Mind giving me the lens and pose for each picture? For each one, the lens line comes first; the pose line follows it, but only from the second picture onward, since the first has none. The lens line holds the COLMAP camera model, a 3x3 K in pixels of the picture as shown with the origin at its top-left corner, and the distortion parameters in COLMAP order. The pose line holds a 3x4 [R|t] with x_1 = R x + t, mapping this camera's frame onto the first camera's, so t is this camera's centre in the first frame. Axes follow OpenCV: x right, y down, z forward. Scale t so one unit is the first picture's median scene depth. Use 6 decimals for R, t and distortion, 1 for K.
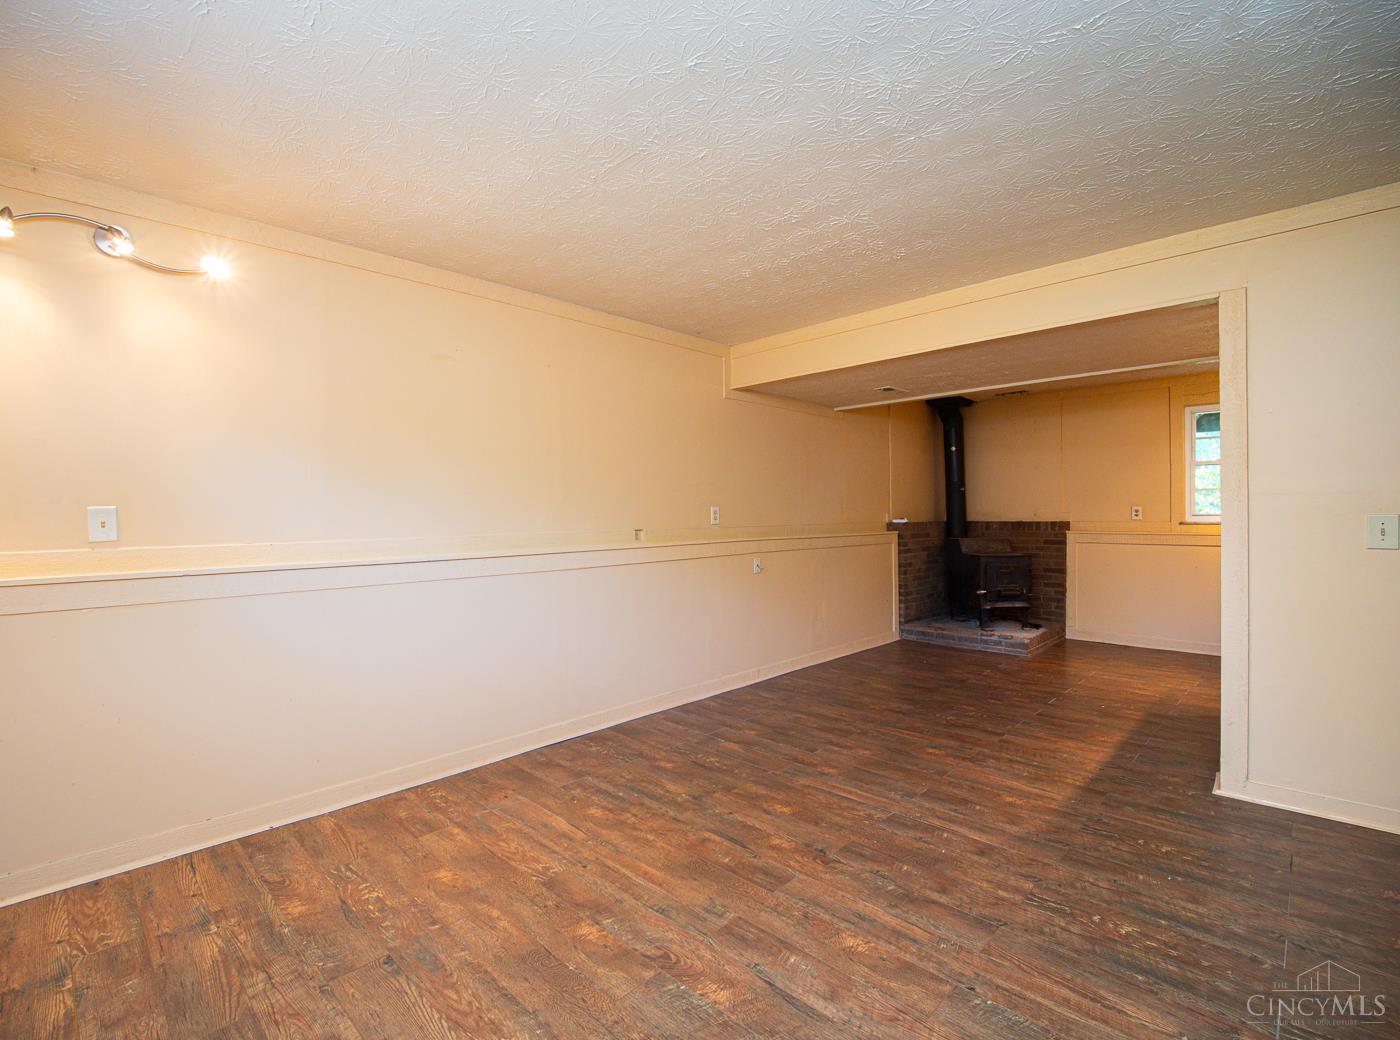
lens RADIAL K [[648.7, 0, 700.9], [0, 648.7, 517.2], [0, 0, 1]] dist [-0.019065, -0.000586]
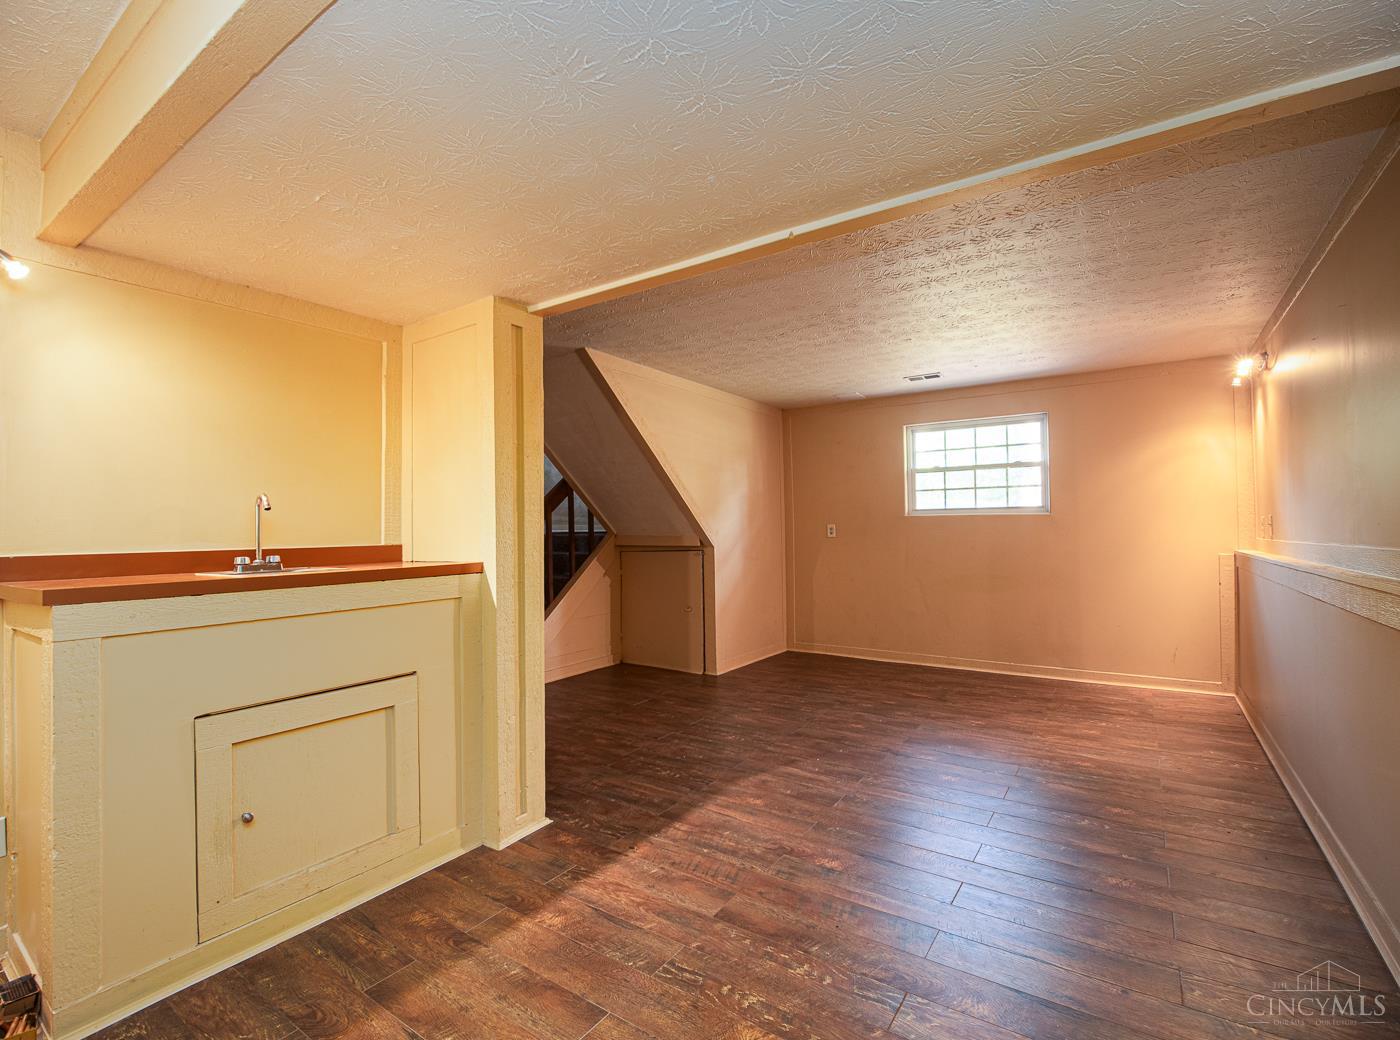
lens RADIAL K [[648.7, 0, 697.2], [0, 648.7, 523.5], [0, 0, 1]] dist [-0.019065, -0.000586]
pose [[-0.985318, 0.017713, -0.169809, 0.762022], [0.018551, 0.999822, -0.003348, -0.016409], [0.169720, -0.006449, -0.985471, 2.065049]]
